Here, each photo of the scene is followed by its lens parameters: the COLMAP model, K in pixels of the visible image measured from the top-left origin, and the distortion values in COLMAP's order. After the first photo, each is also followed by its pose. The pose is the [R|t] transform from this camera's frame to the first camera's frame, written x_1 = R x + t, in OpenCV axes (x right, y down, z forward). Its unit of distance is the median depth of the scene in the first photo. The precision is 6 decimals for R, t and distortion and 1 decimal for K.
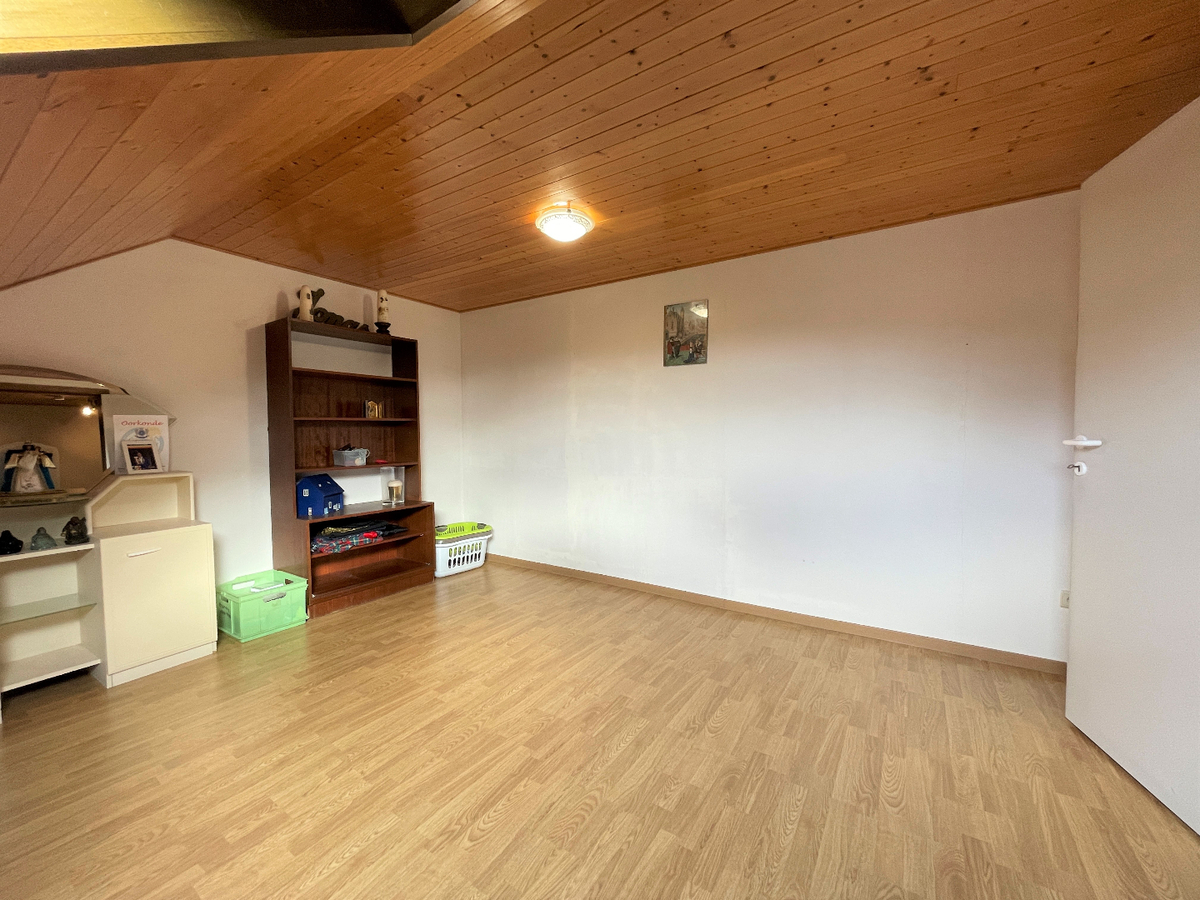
lens RADIAL K [[482.1, 0, 592.1], [0, 482.1, 446.9], [0, 0, 1]] dist [-0.001212, 0.000164]
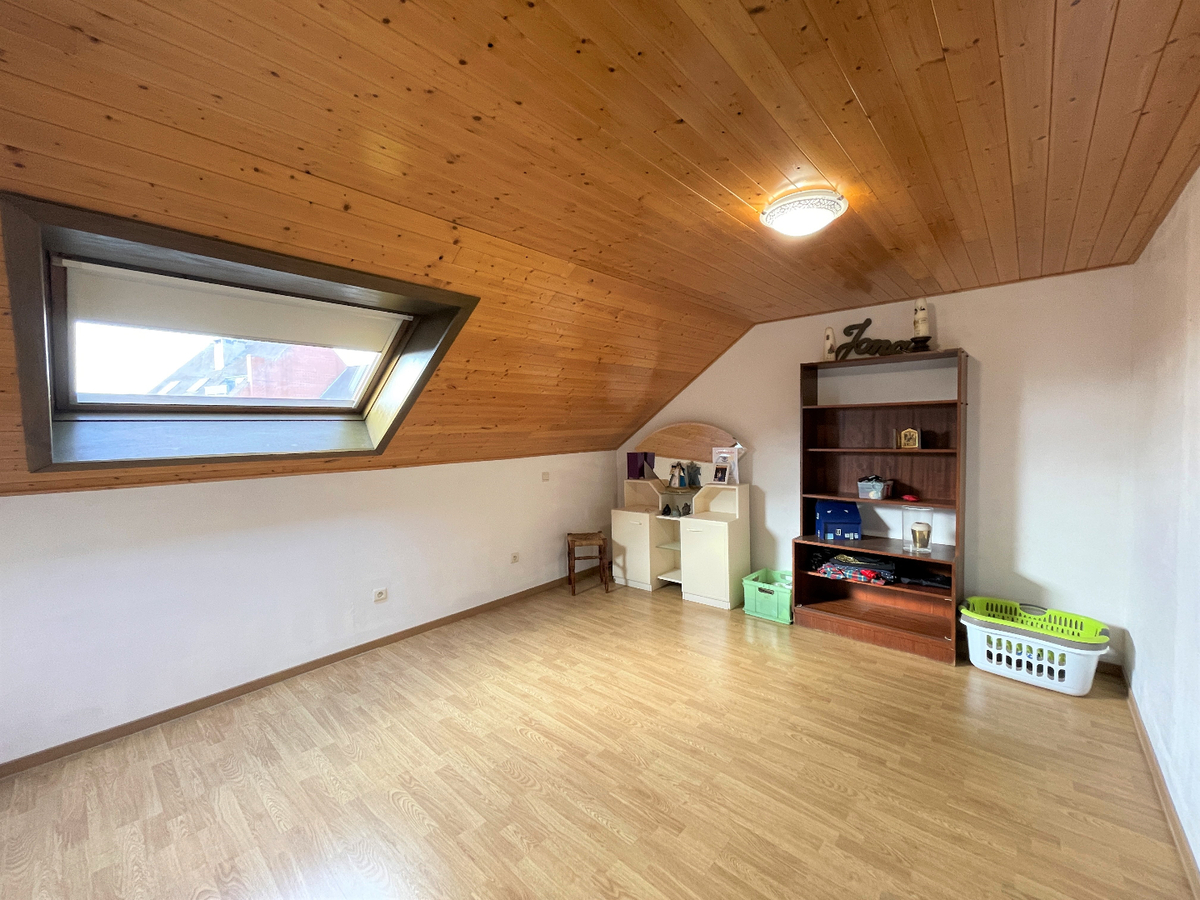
lens RADIAL K [[482.1, 0, 592.1], [0, 482.1, 446.9], [0, 0, 1]] dist [-0.001212, 0.000164]
pose [[-0.148521, 0.045588, -0.987858, 0.718998], [-0.010804, 0.998802, 0.047718, -0.138924], [0.988850, 0.017760, -0.147851, 0.794225]]
